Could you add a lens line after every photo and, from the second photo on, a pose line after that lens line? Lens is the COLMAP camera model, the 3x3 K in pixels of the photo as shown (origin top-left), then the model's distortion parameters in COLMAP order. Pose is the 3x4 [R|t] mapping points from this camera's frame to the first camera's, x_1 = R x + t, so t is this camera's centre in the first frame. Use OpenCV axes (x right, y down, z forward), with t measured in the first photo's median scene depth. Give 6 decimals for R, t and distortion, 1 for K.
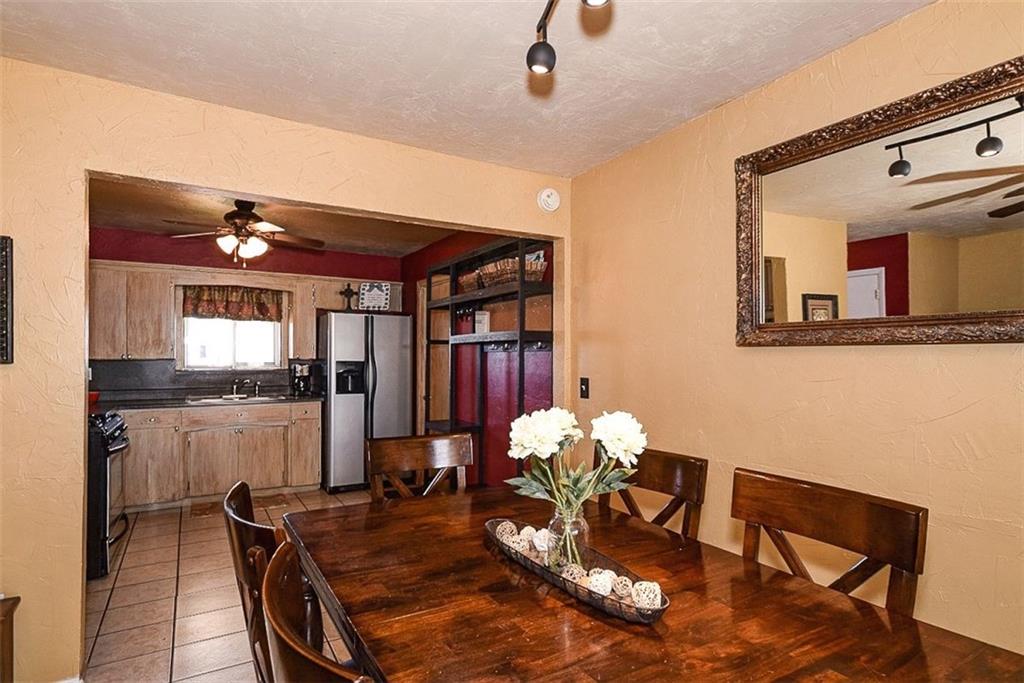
lens RADIAL K [[540.0, 0, 503.5], [0, 540.0, 346.7], [0, 0, 1]] dist [0.025088, 0.000791]
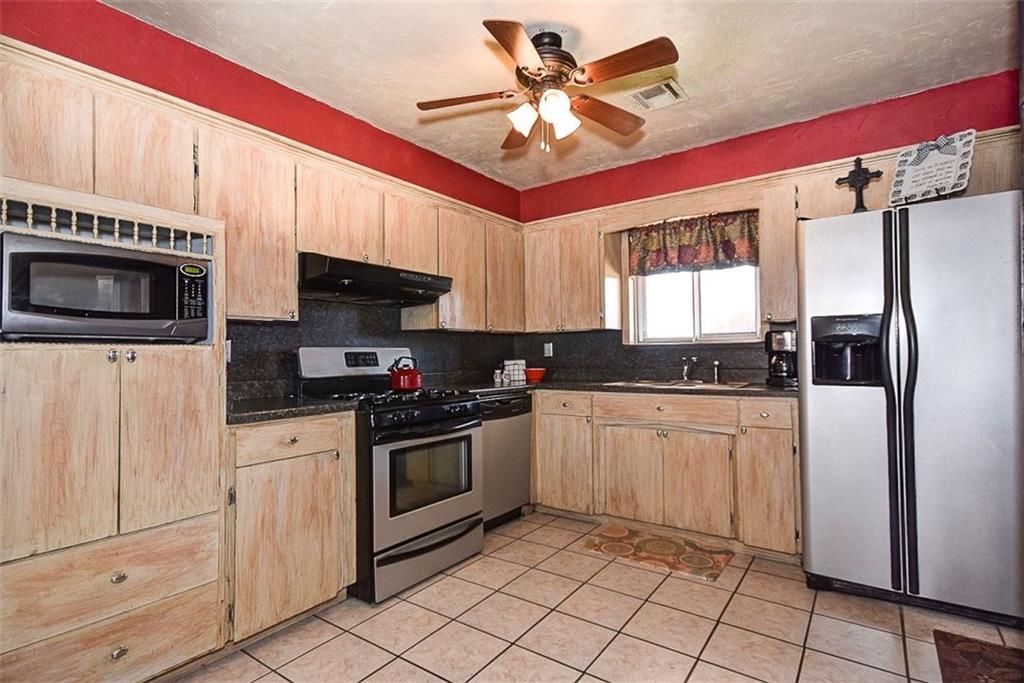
lens RADIAL K [[504.8, 0, 512.0], [0, 504.8, 341.5], [0, 0, 1]] dist [0.002079, 0.000535]
pose [[0.404479, -0.033070, -0.913949, -0.000051], [0.034962, 0.999175, -0.020681, 0.048493], [0.913879, -0.023588, 0.405301, 0.561902]]
